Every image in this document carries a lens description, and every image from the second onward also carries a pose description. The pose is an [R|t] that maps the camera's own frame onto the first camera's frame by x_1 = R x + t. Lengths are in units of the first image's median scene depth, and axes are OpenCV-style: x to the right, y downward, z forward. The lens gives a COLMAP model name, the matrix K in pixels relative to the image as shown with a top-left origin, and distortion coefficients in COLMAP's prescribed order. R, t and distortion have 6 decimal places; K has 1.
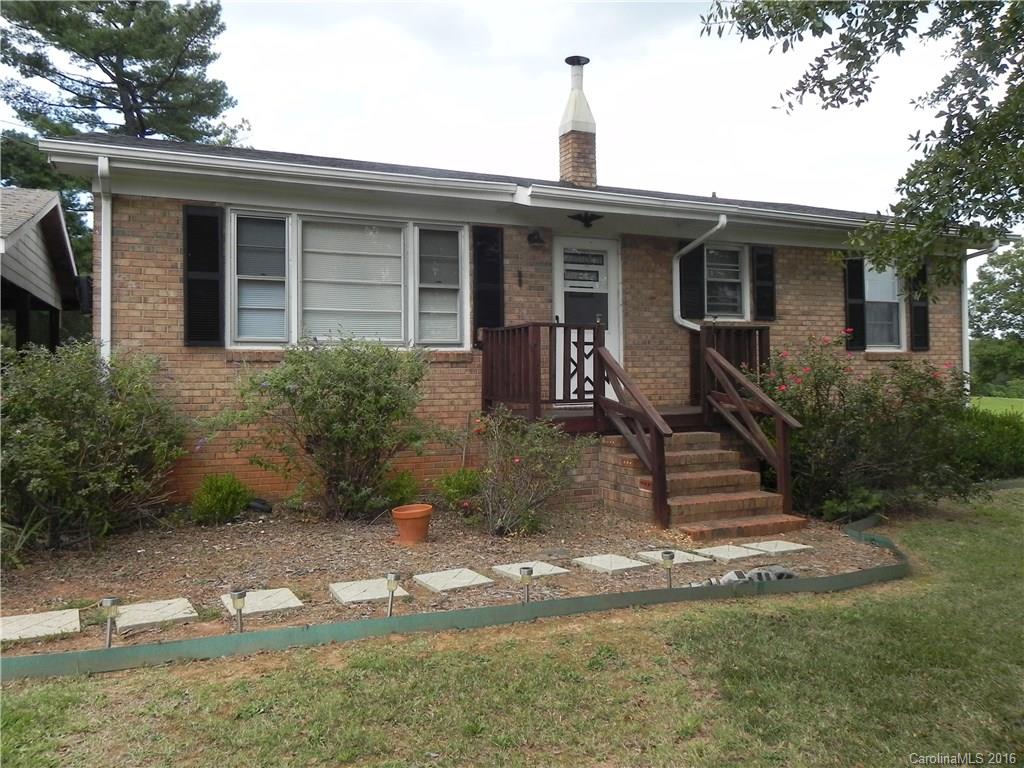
lens RADIAL K [[769.7, 0, 512.5], [0, 769.7, 359.4], [0, 0, 1]] dist [0.007103, -0.000082]
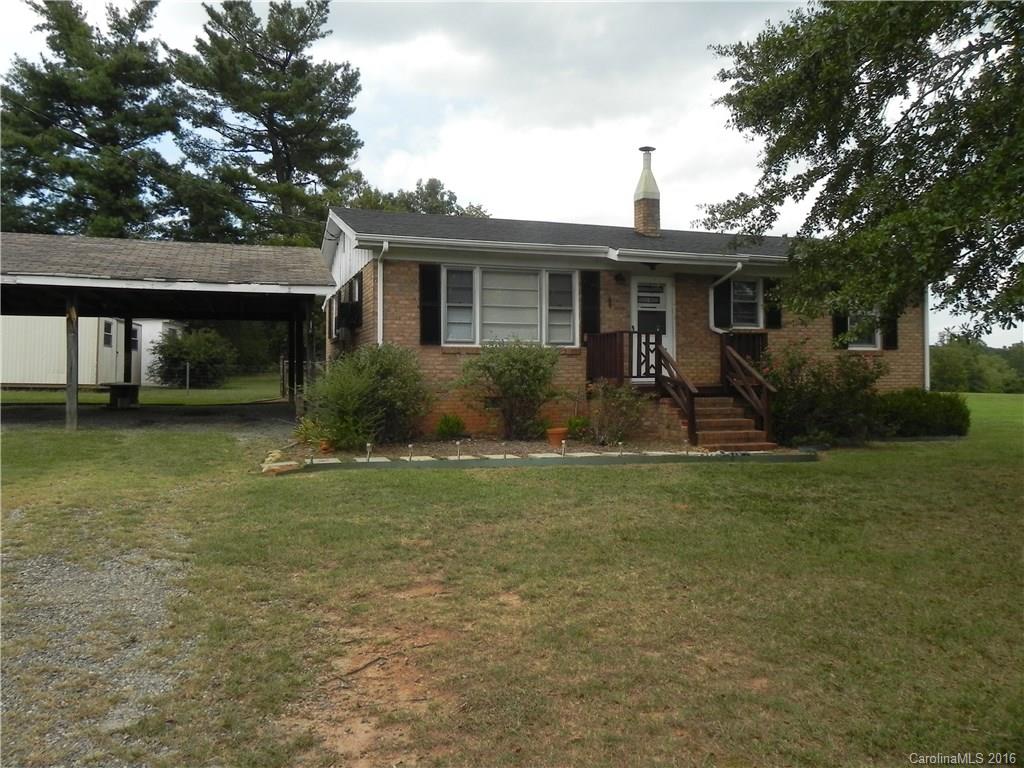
lens RADIAL K [[769.7, 0, 512.5], [0, 769.7, 359.4], [0, 0, 1]] dist [0.007103, -0.000082]
pose [[0.995829, 0.003927, -0.091151, -0.046741], [-0.004035, 0.999991, -0.000997, 0.015801], [0.091146, 0.001361, 0.995837, -0.633717]]
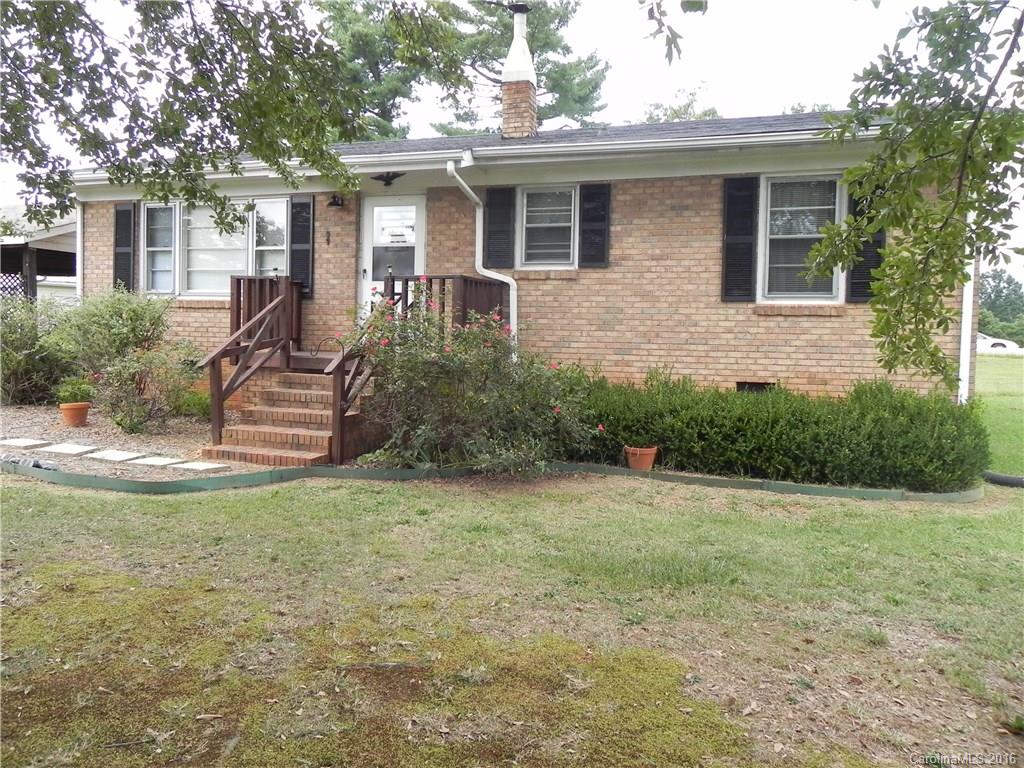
lens RADIAL K [[769.7, 0, 512.5], [0, 769.7, 359.4], [0, 0, 1]] dist [0.007103, -0.000082]
pose [[0.737649, 0.053214, -0.673084, 1.032120], [-0.014571, 0.997912, 0.062926, 0.000826], [0.675027, -0.036610, 0.736884, 0.331744]]
